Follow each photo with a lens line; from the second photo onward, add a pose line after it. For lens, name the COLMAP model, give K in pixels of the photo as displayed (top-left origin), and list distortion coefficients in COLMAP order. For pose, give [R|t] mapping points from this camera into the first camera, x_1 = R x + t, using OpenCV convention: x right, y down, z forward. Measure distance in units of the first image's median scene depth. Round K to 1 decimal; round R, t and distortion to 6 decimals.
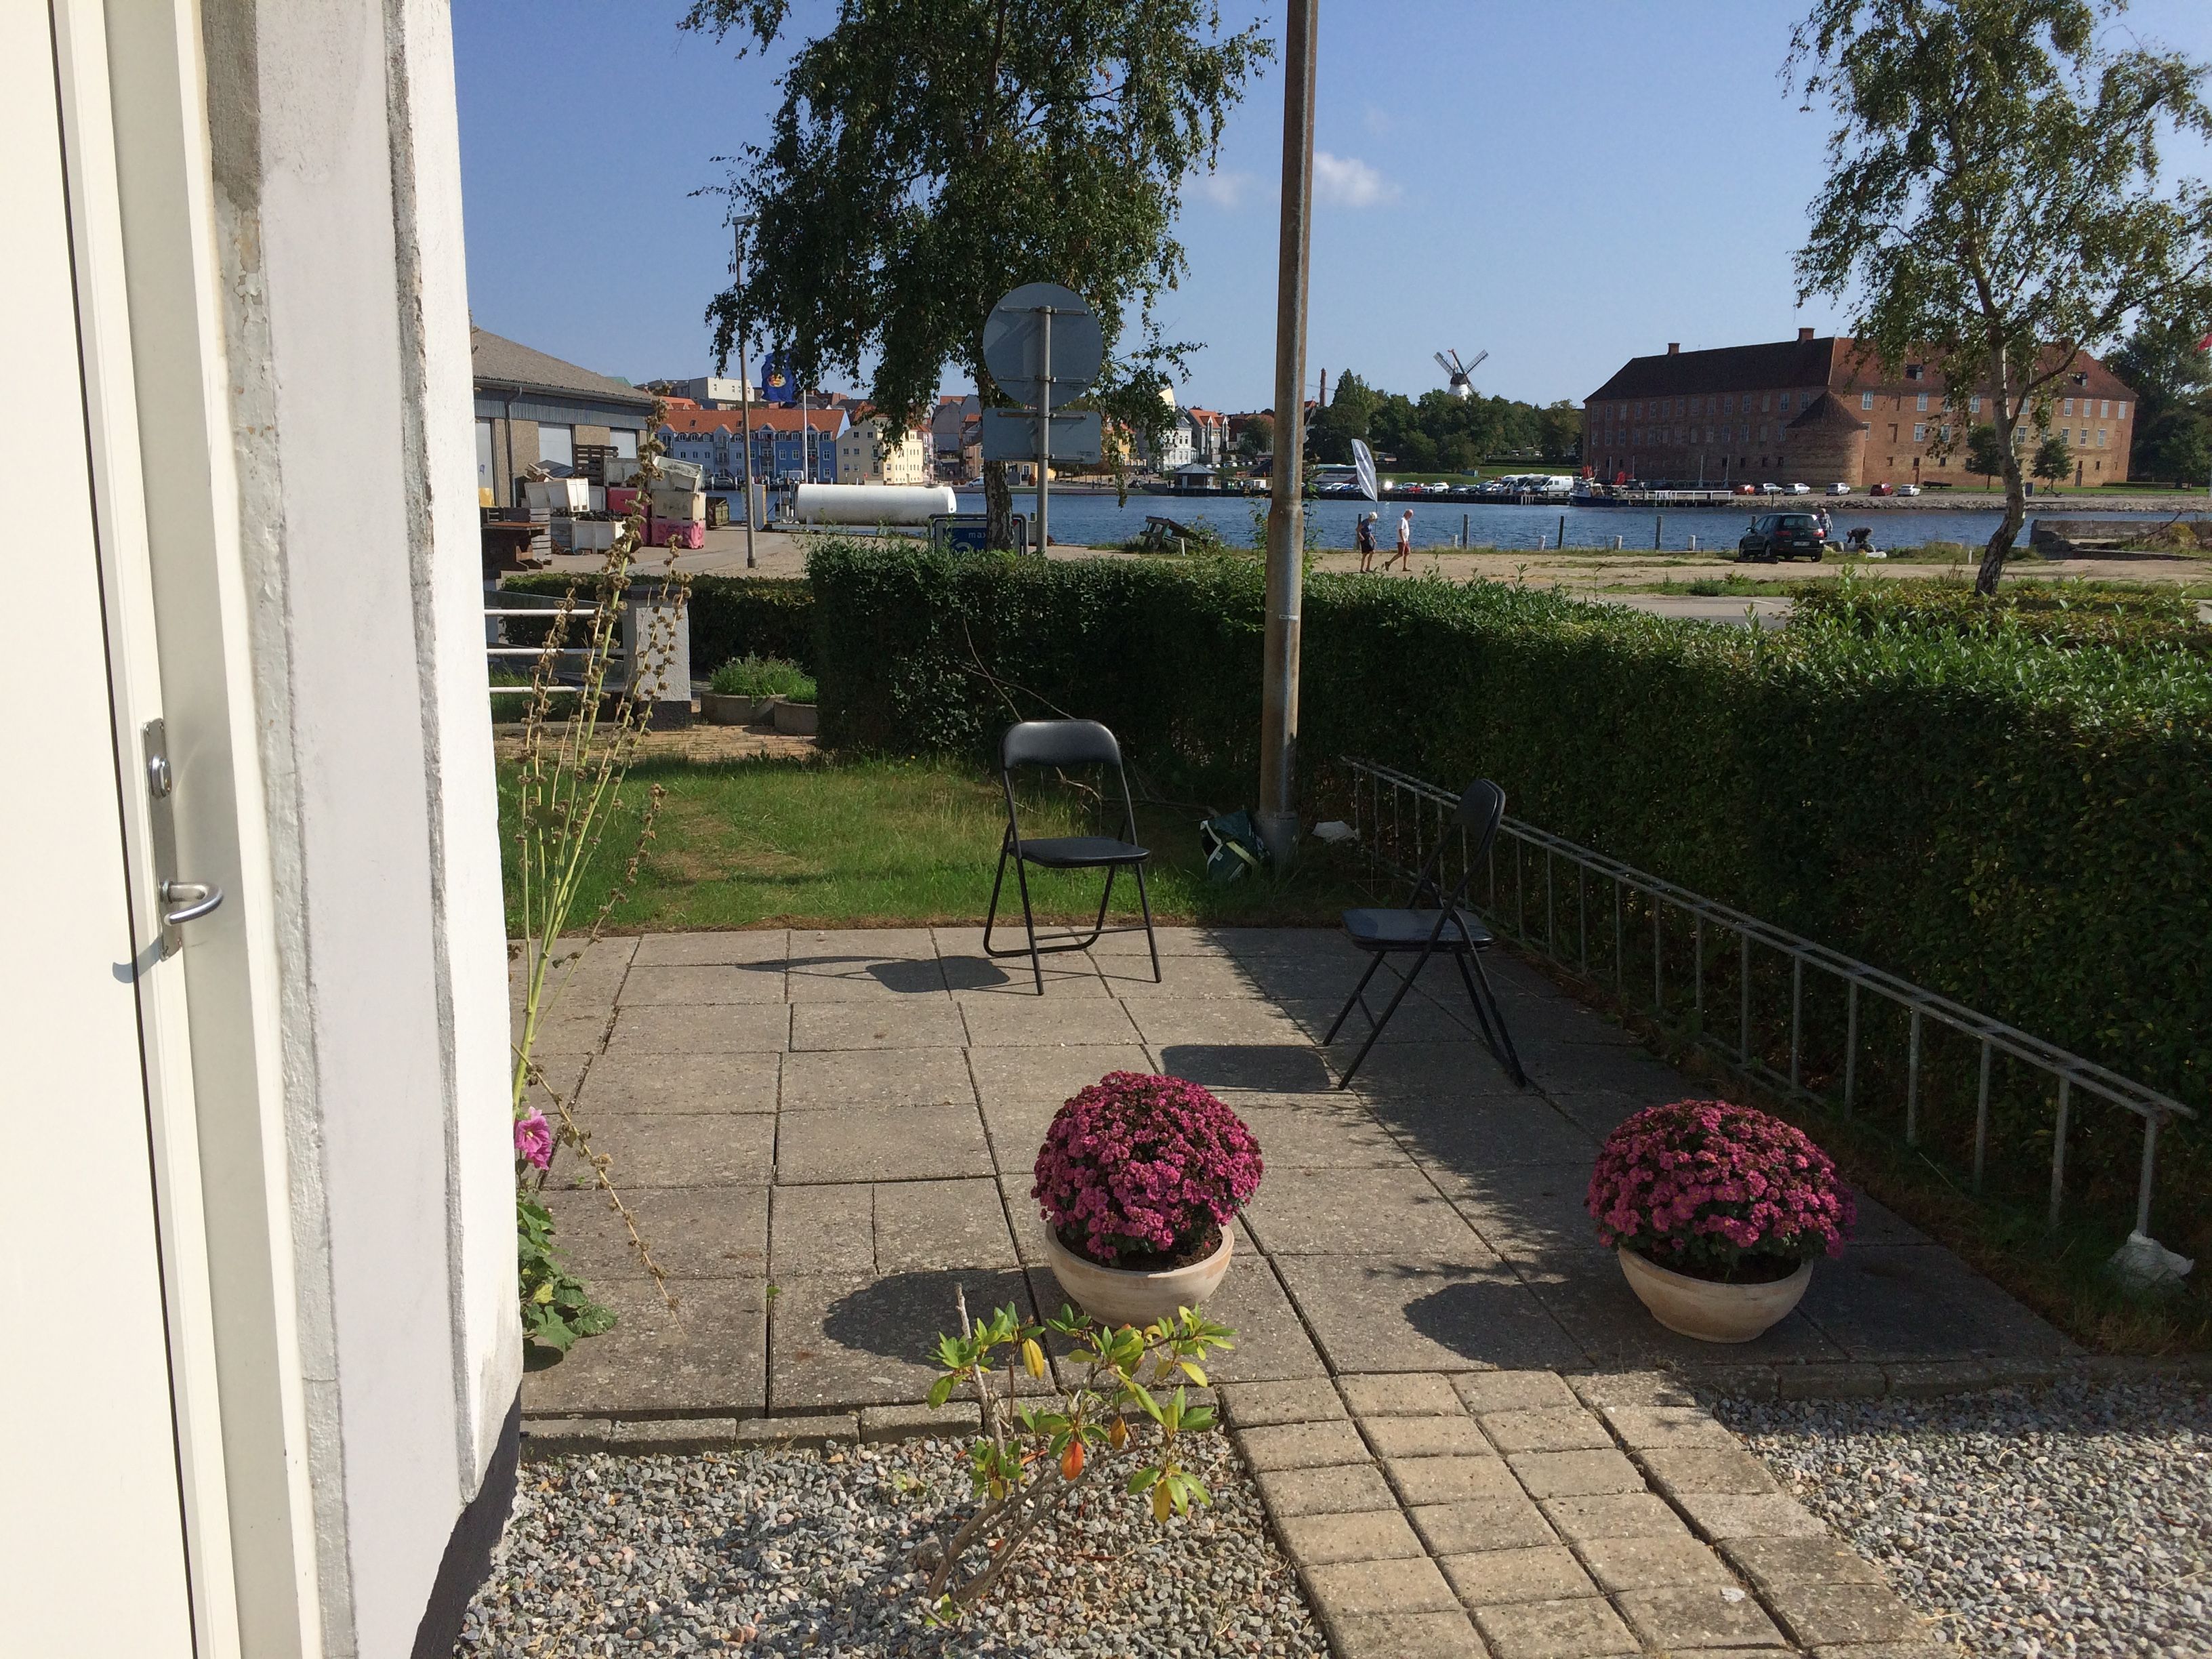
lens RADIAL K [[1901.9, 0, 1106.0], [0, 1901.9, 829.5], [0, 0, 1]] dist [0.083359, -0.119016]
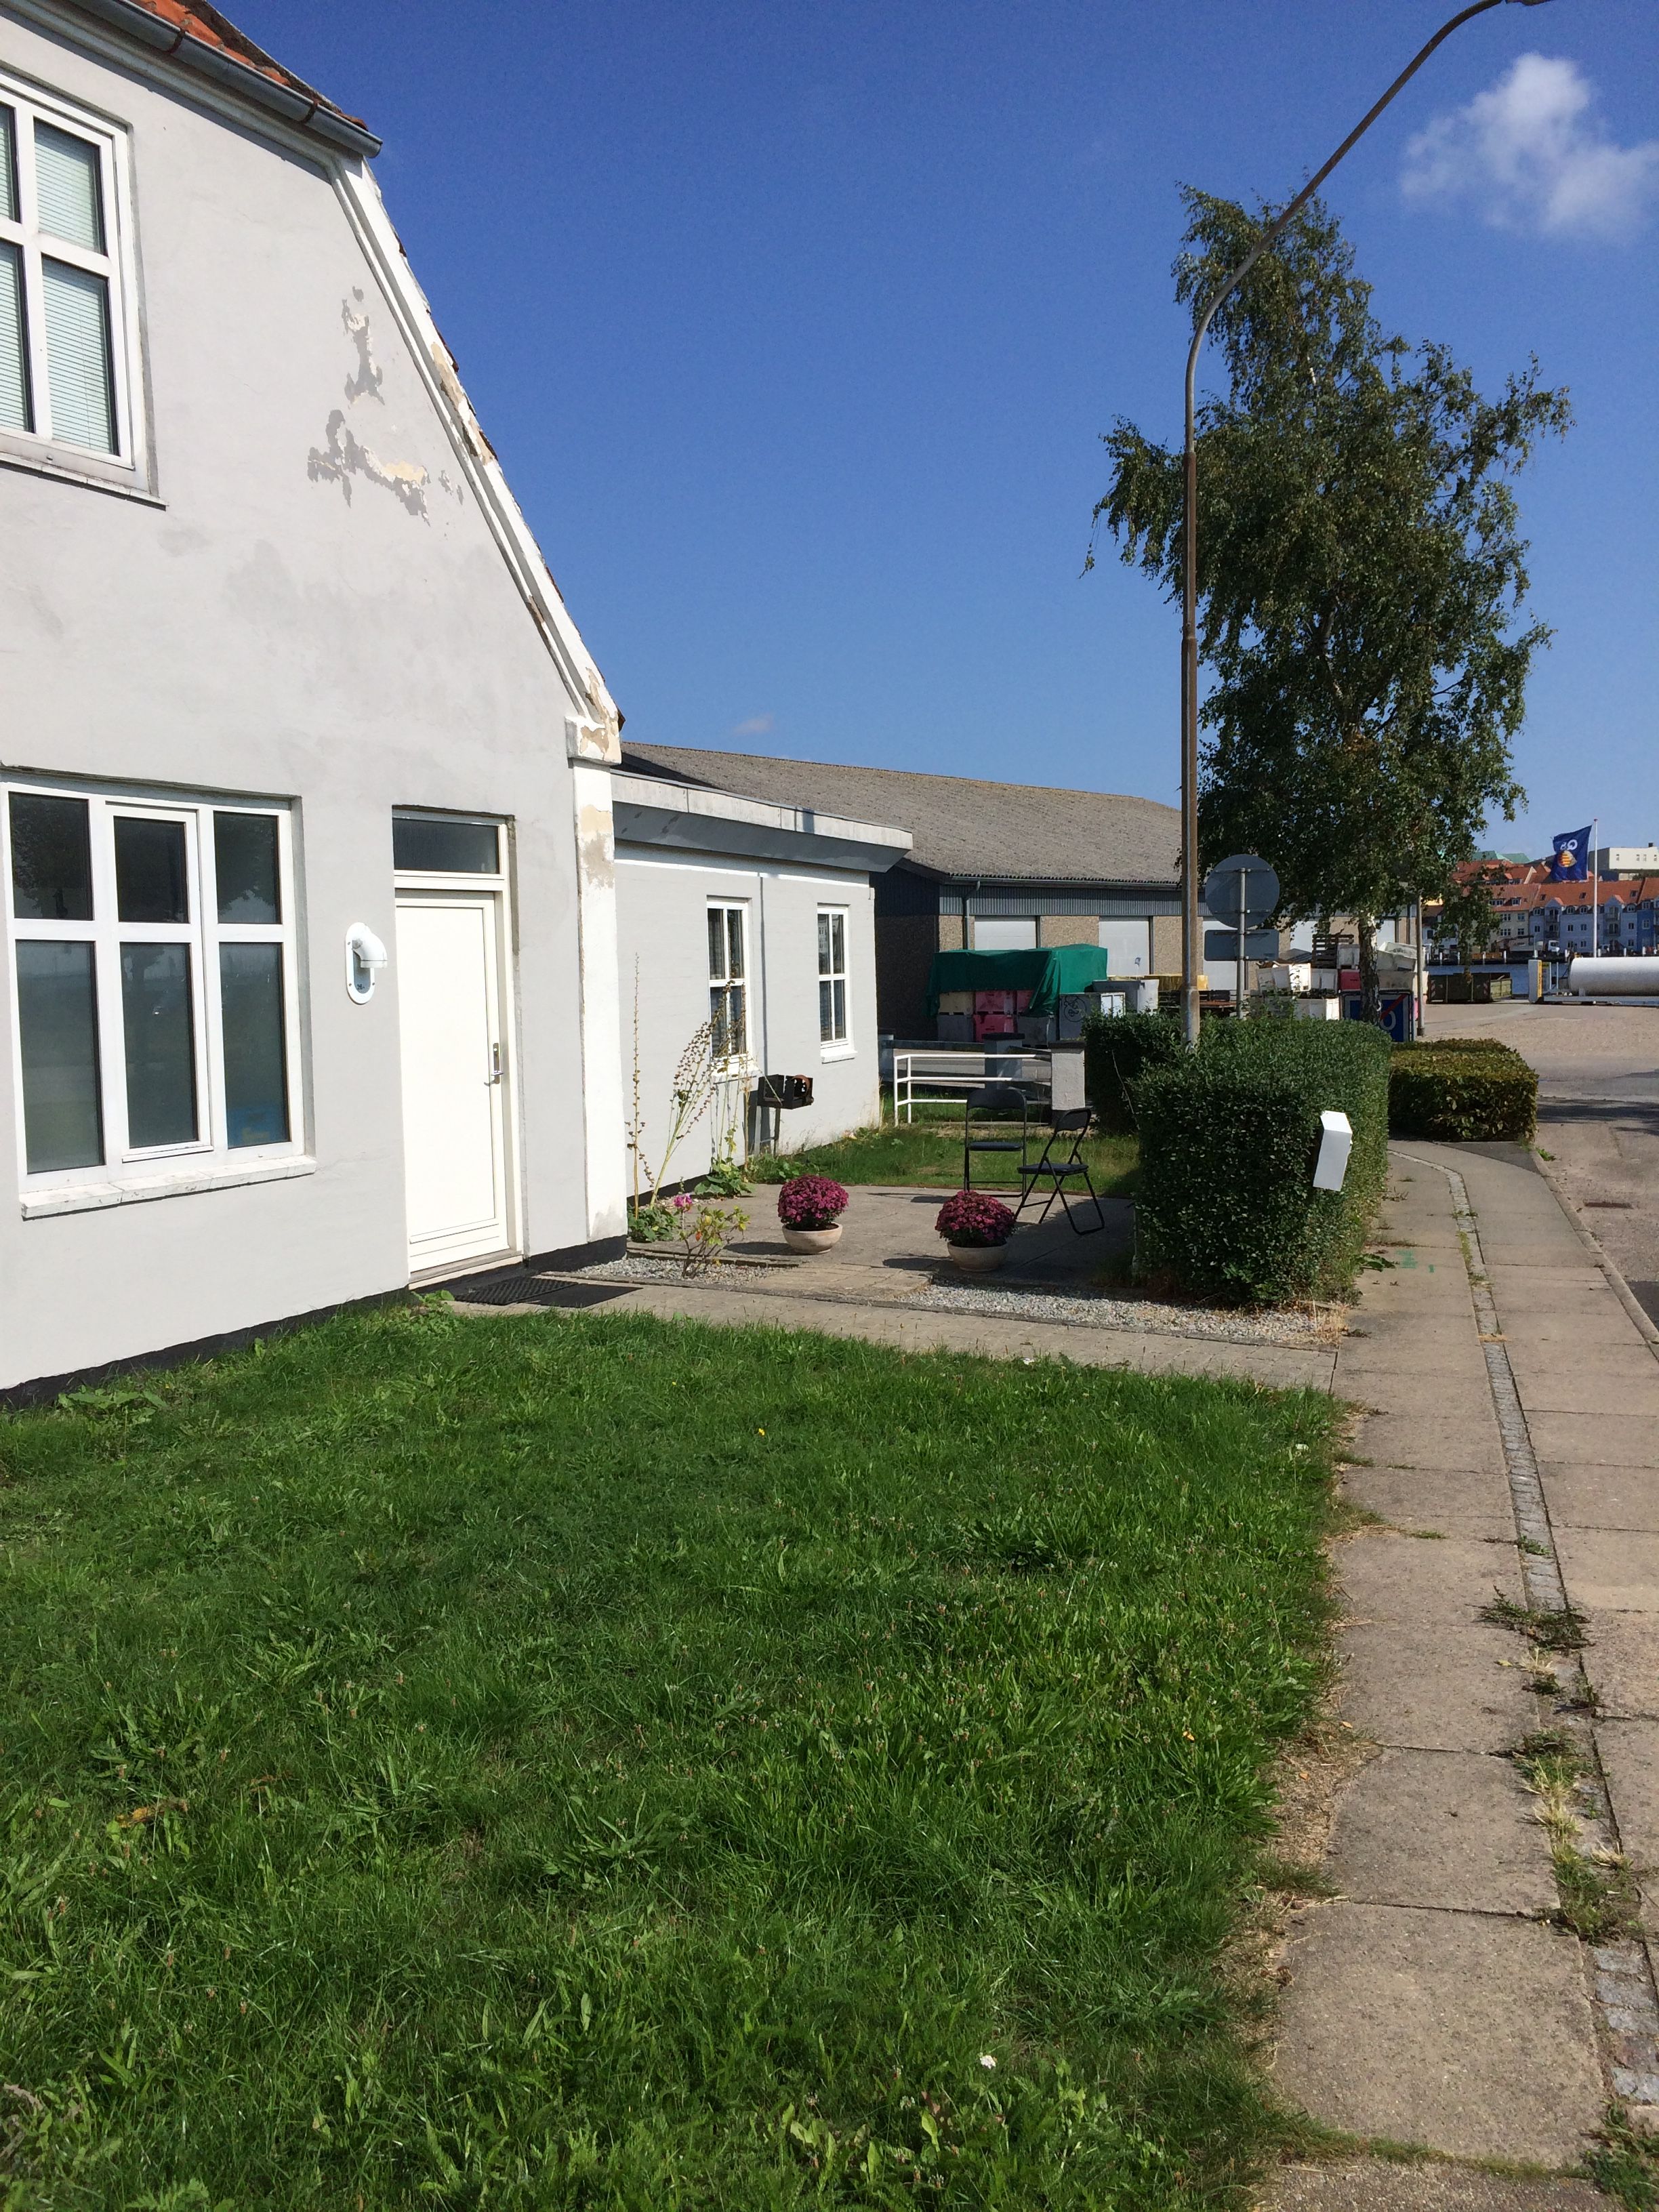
lens RADIAL K [[1901.9, 0, 829.5], [0, 1901.9, 1106.0], [0, 0, 1]] dist [0.083359, -0.119016]
pose [[0.831803, 0.014583, -0.554880, 0.582420], [-0.071807, 0.994082, -0.081517, 0.087425], [0.550407, 0.107650, 0.827927, -0.525693]]
